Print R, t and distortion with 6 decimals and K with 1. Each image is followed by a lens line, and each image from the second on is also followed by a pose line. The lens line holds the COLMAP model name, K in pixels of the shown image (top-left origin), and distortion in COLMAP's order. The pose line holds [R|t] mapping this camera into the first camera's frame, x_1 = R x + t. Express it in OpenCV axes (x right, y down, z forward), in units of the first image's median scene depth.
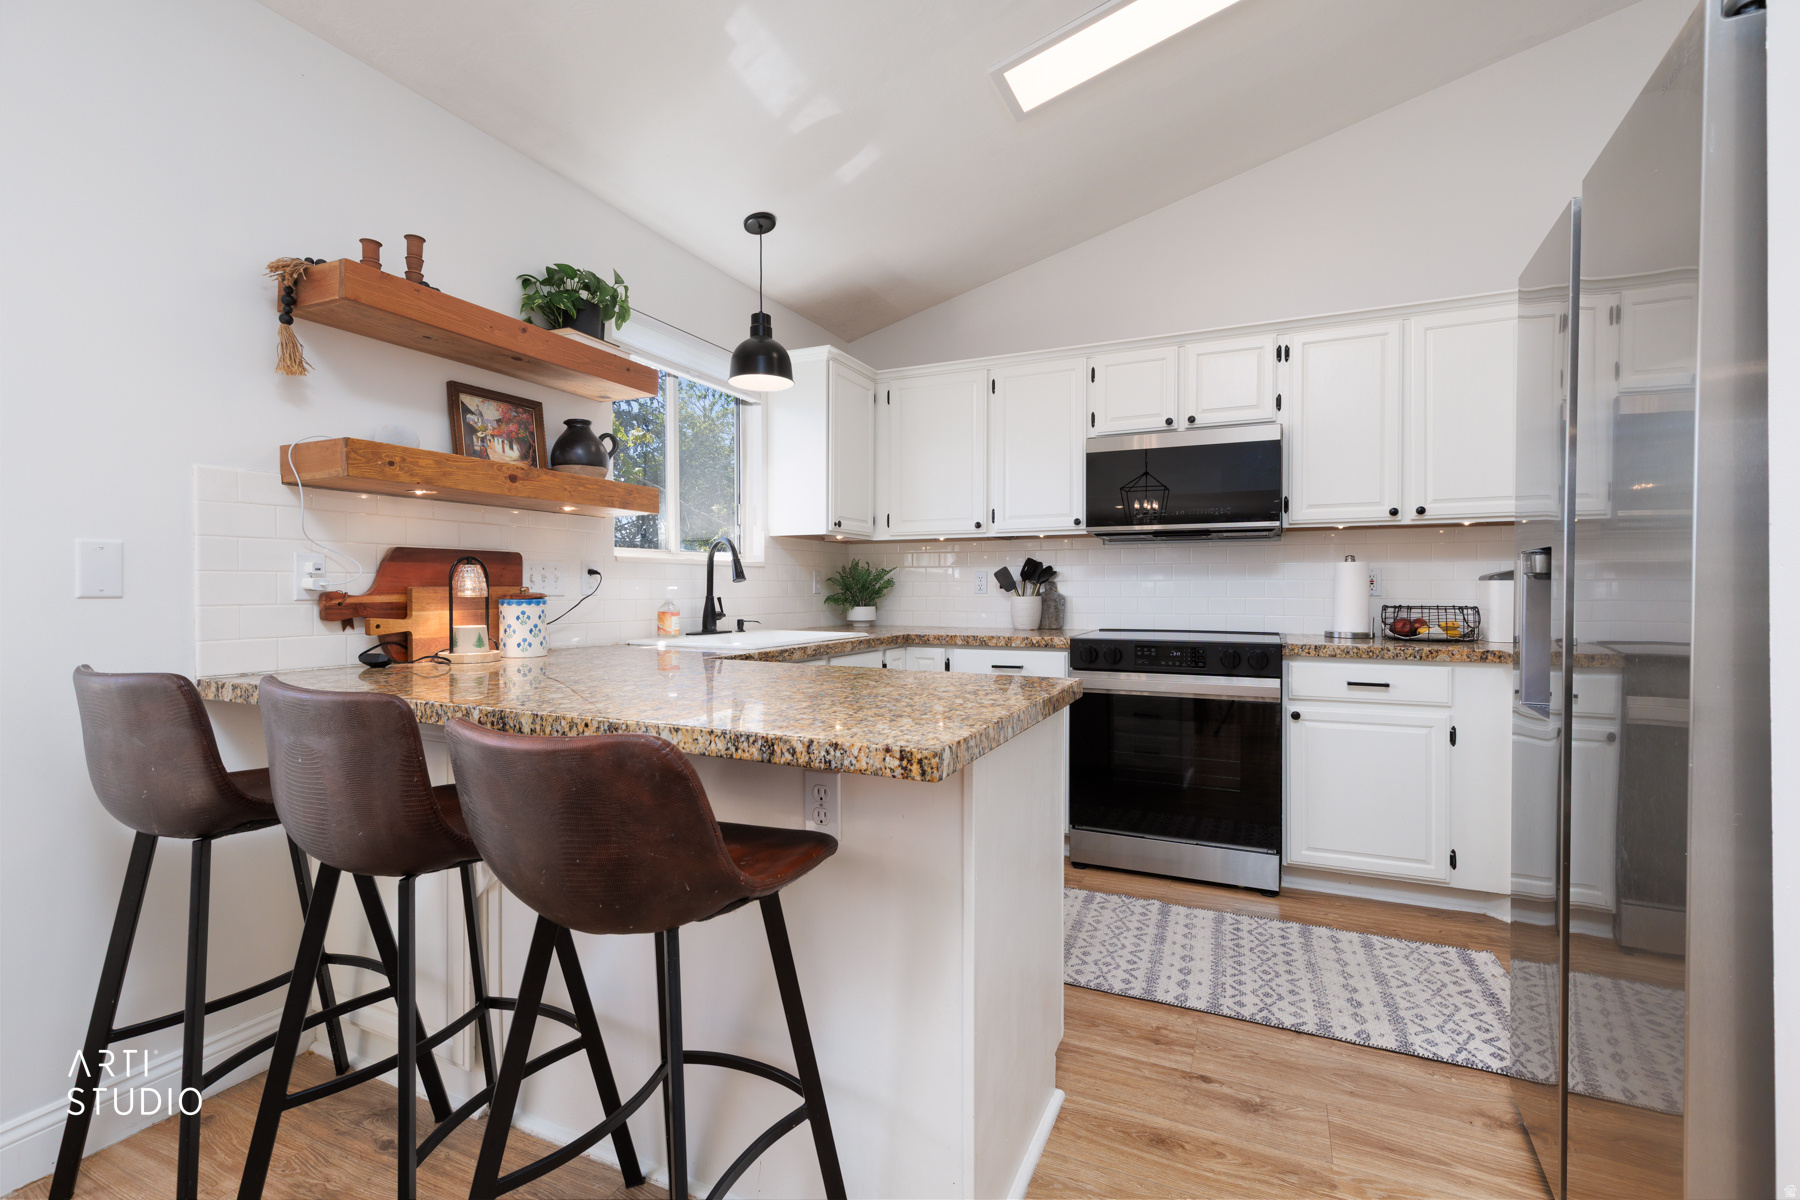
lens RADIAL K [[800.6, 0, 905.0], [0, 800.6, 599.3], [0, 0, 1]] dist [0.001947, 0.001182]
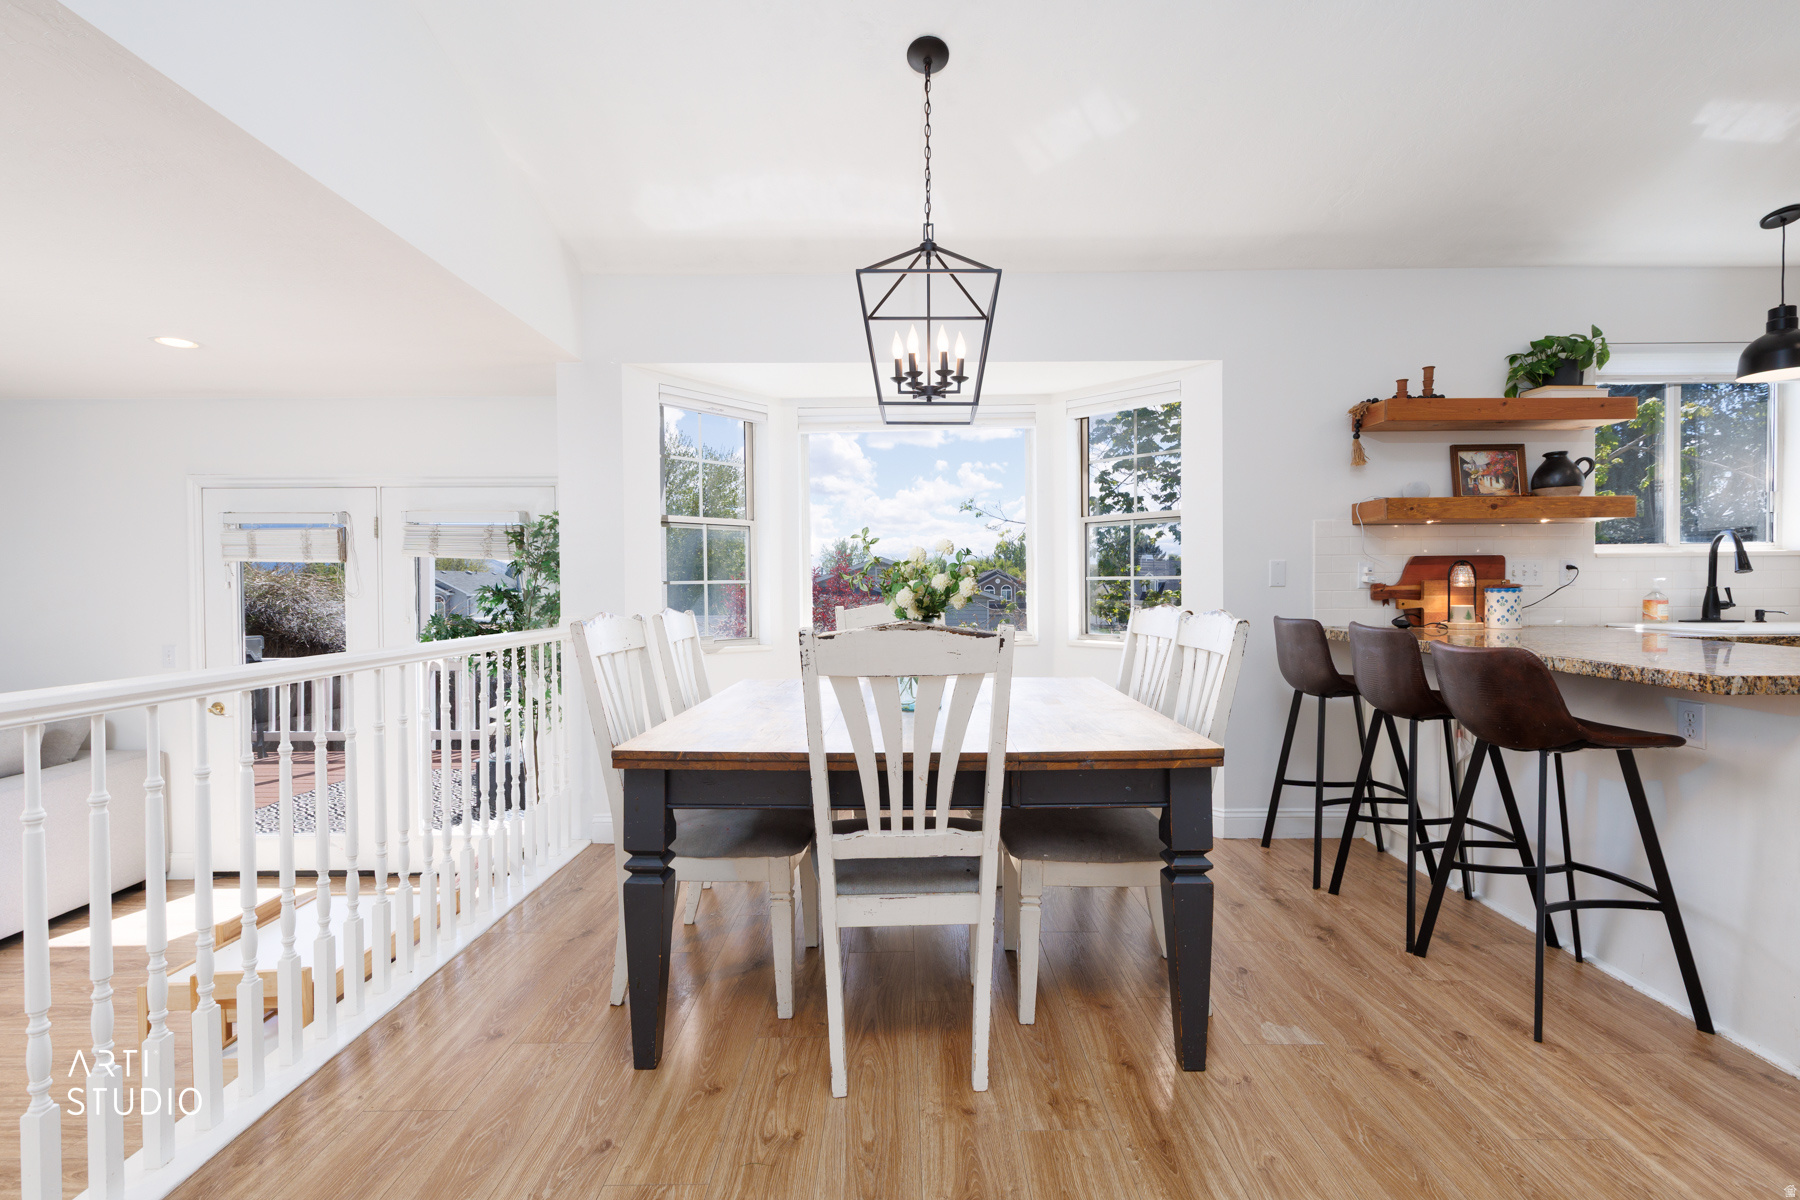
lens RADIAL K [[800.6, 0, 905.0], [0, 800.6, 599.3], [0, 0, 1]] dist [0.001947, 0.001182]
pose [[0.415482, 0.015119, -0.909476, 0.410753], [-0.005243, 0.999885, 0.014227, 0.005086], [0.909586, -0.001142, 0.415513, -0.609929]]
